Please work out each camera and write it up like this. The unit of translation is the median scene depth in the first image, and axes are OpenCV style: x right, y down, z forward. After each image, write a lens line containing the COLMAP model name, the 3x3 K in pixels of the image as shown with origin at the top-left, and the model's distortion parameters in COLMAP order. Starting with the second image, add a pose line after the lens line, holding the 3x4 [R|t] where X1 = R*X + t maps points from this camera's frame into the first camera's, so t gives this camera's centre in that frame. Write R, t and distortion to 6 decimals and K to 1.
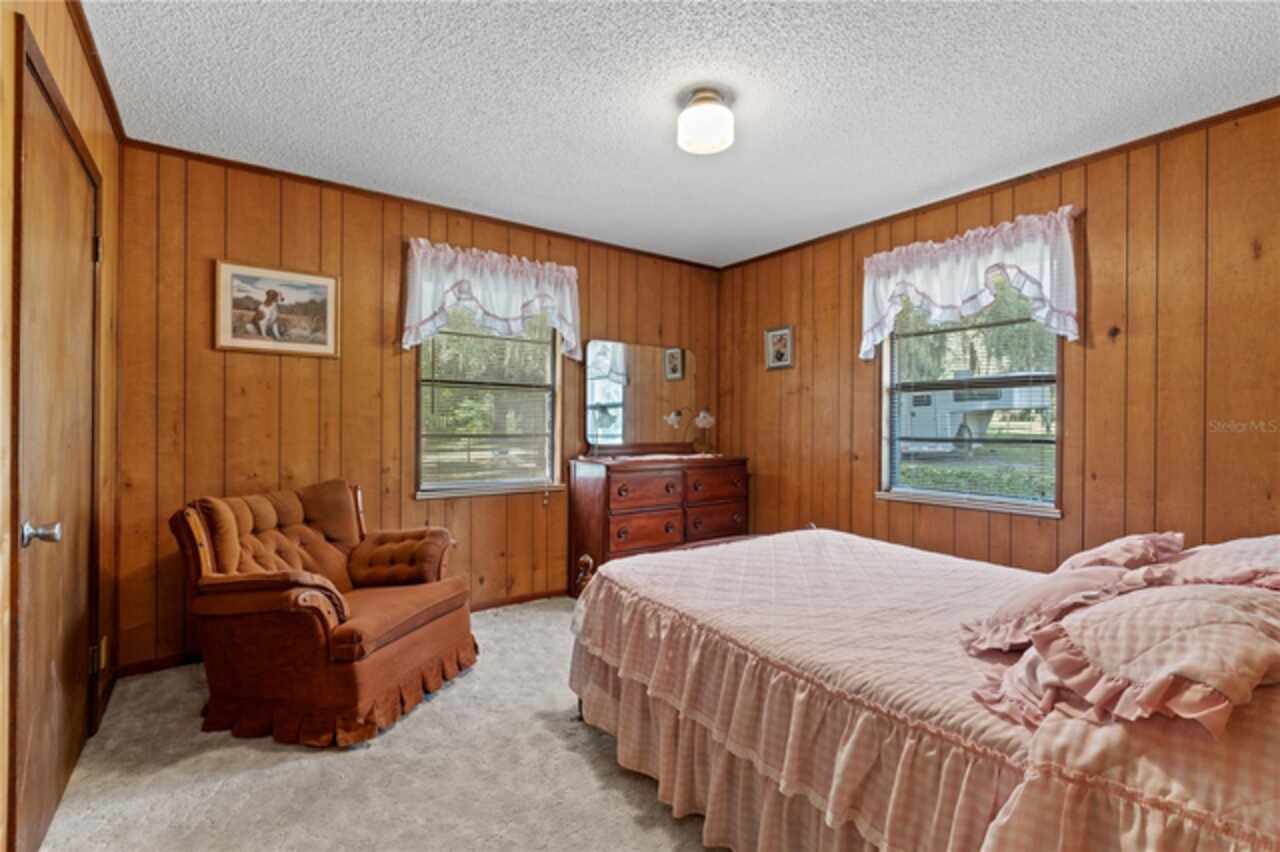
lens RADIAL K [[584.1, 0, 641.0], [0, 584.1, 425.7], [0, 0, 1]] dist [-0.008273, 0.002253]
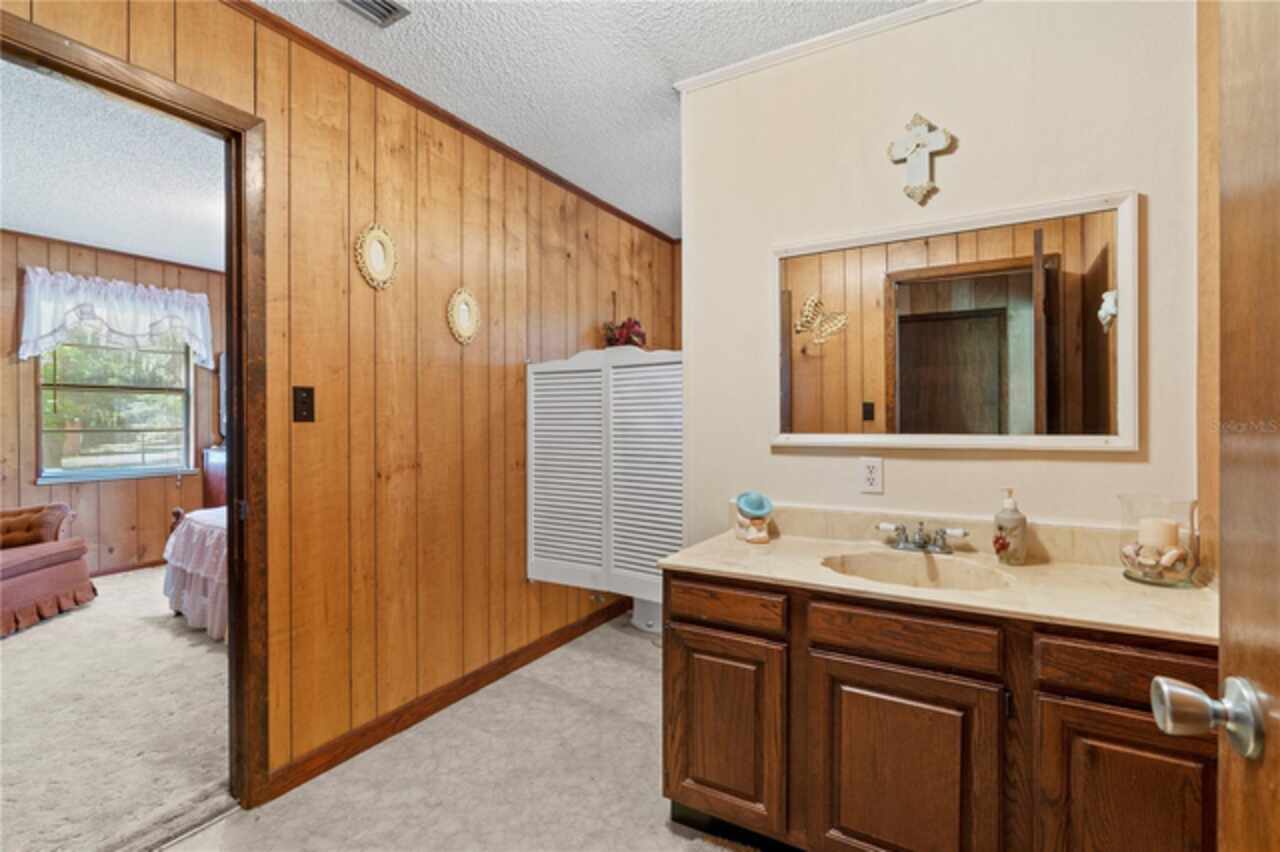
lens RADIAL K [[584.1, 0, 640.2], [0, 584.1, 422.2], [0, 0, 1]] dist [-0.008273, 0.002253]
pose [[0.917664, -0.009864, 0.397235, 0.273803], [0.007946, 0.999947, 0.006473, 0.000554], [-0.397278, -0.002784, 0.917694, -0.573396]]
